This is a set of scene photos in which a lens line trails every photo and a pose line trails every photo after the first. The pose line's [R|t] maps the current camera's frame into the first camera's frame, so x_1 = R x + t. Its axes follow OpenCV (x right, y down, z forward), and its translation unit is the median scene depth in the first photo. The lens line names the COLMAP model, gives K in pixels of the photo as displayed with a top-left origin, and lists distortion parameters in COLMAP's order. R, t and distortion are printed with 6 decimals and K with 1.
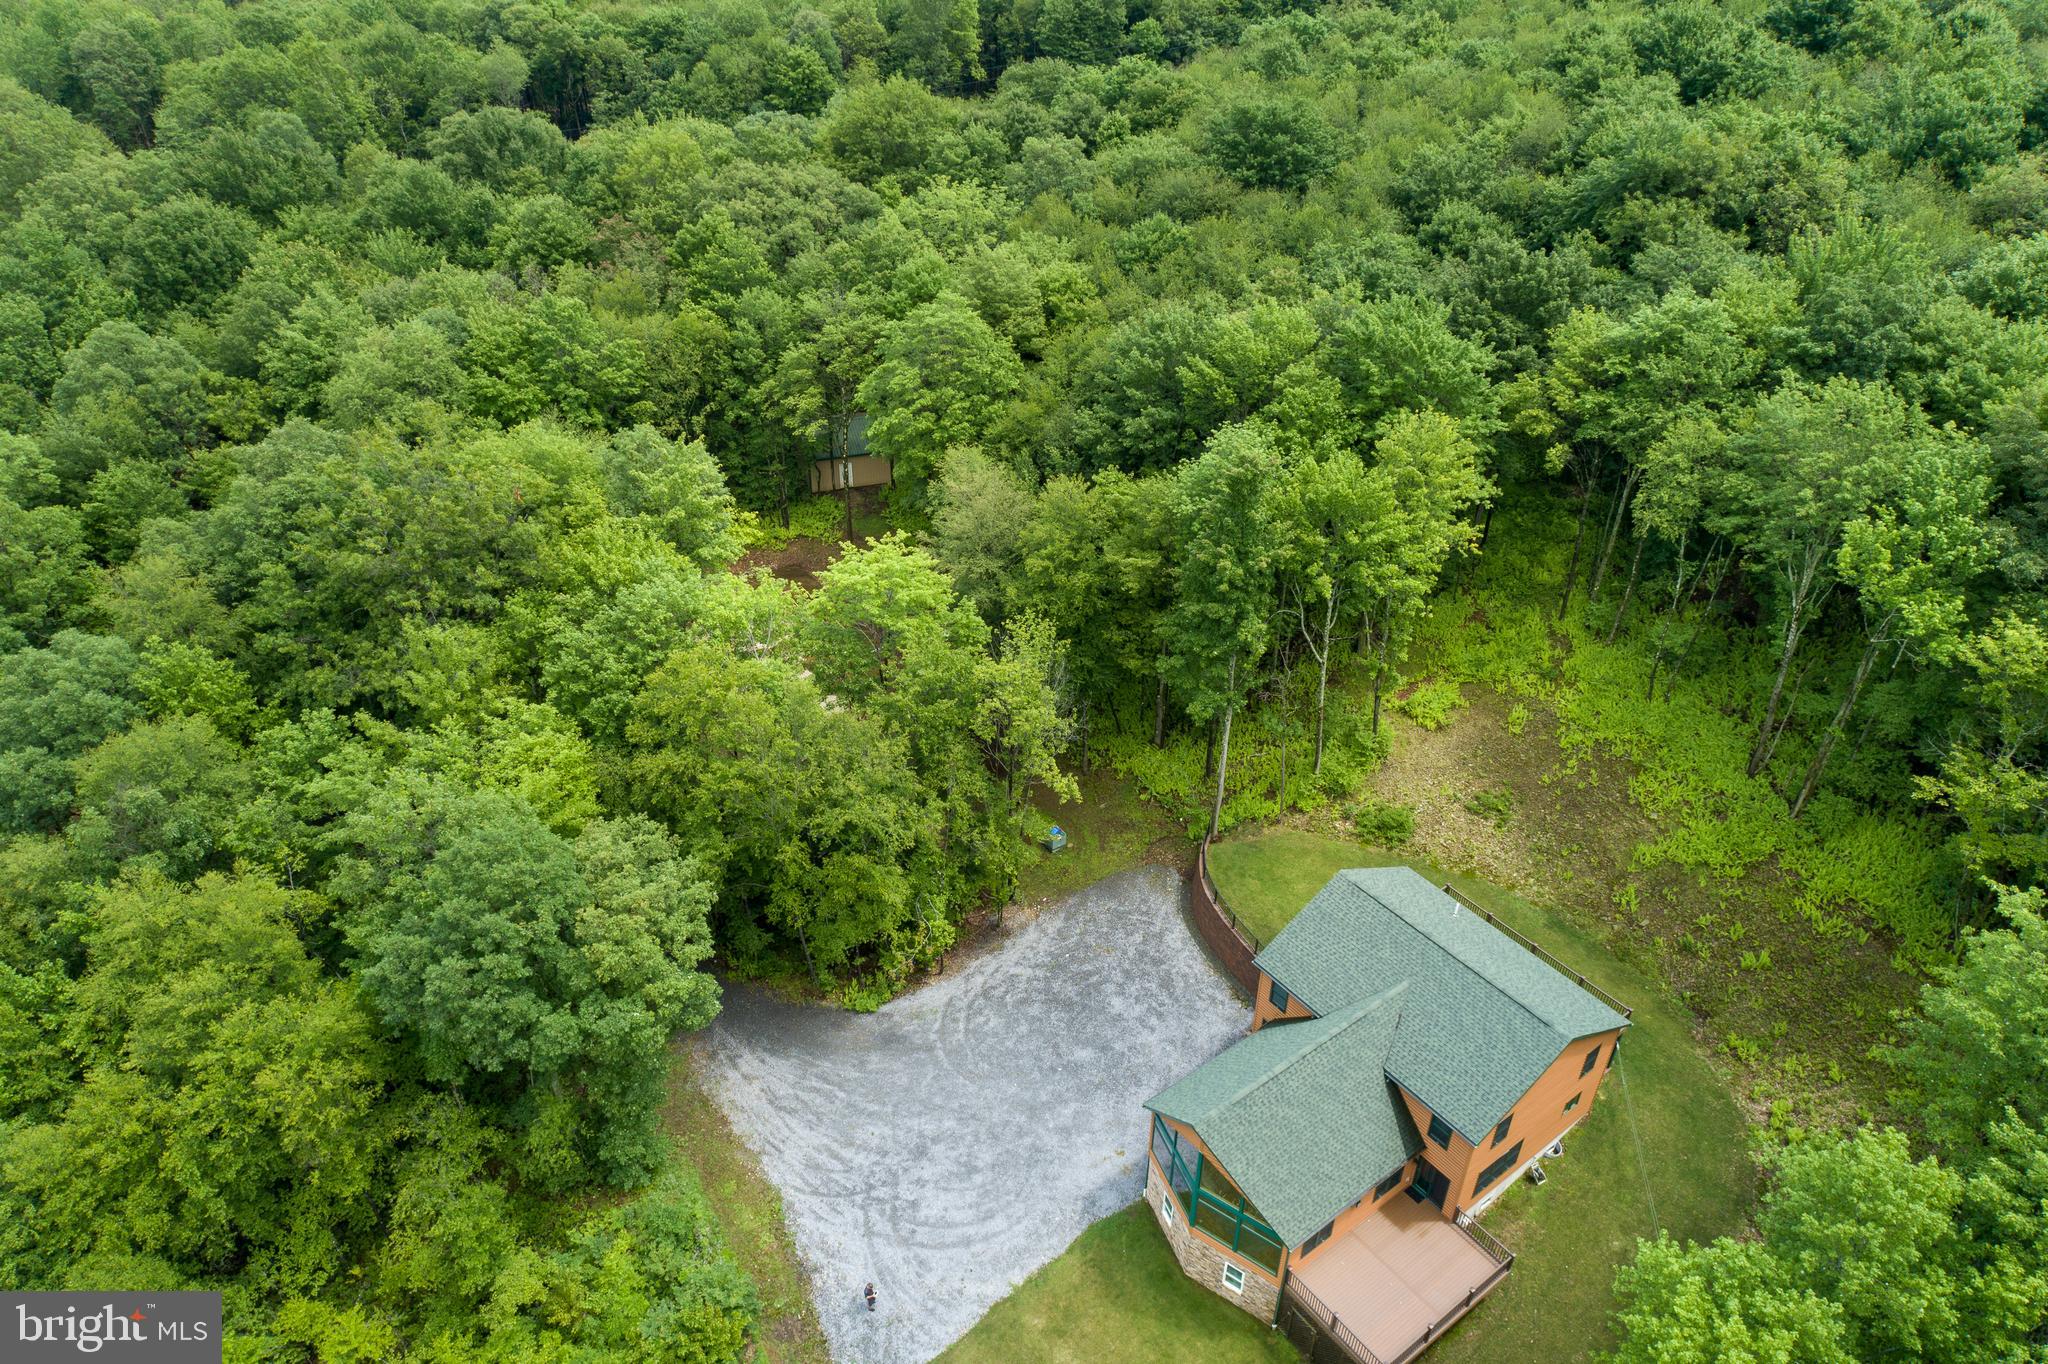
lens RADIAL K [[1404.1, 0, 1012.9], [0, 1404.1, 687.5], [0, 0, 1]] dist [-0.011325, -0.002297]
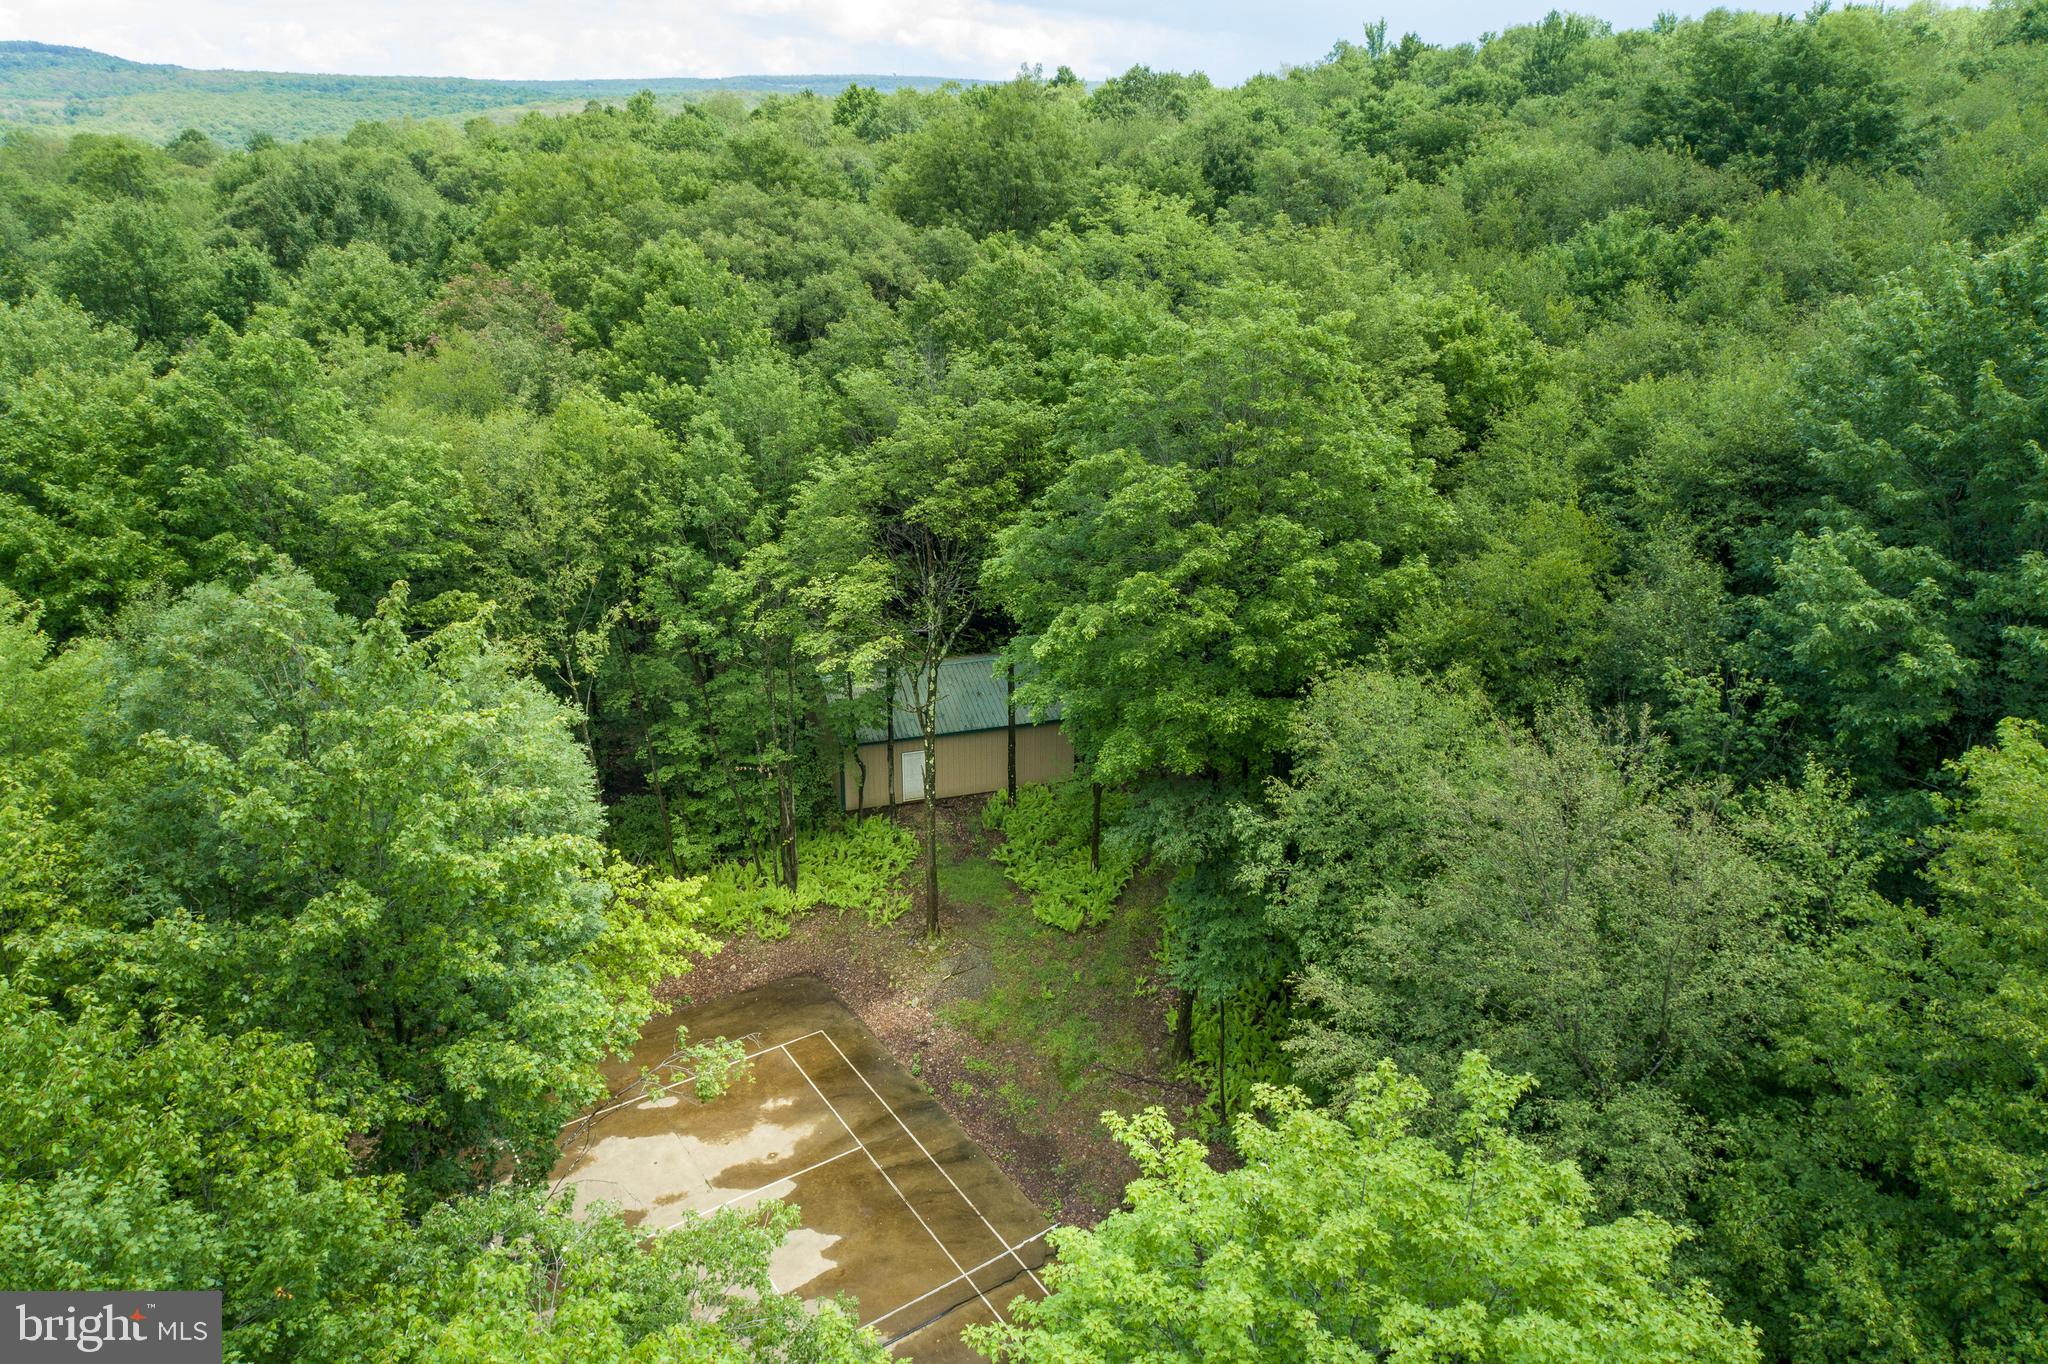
lens RADIAL K [[1404.1, 0, 1030.9], [0, 1404.1, 681.8], [0, 0, 1]] dist [-0.011325, -0.002297]
pose [[0.999915, 0.001102, 0.013009, -0.098317], [0.001810, 0.975107, -0.221729, -0.085510], [-0.012929, 0.221734, 0.975022, 0.592961]]
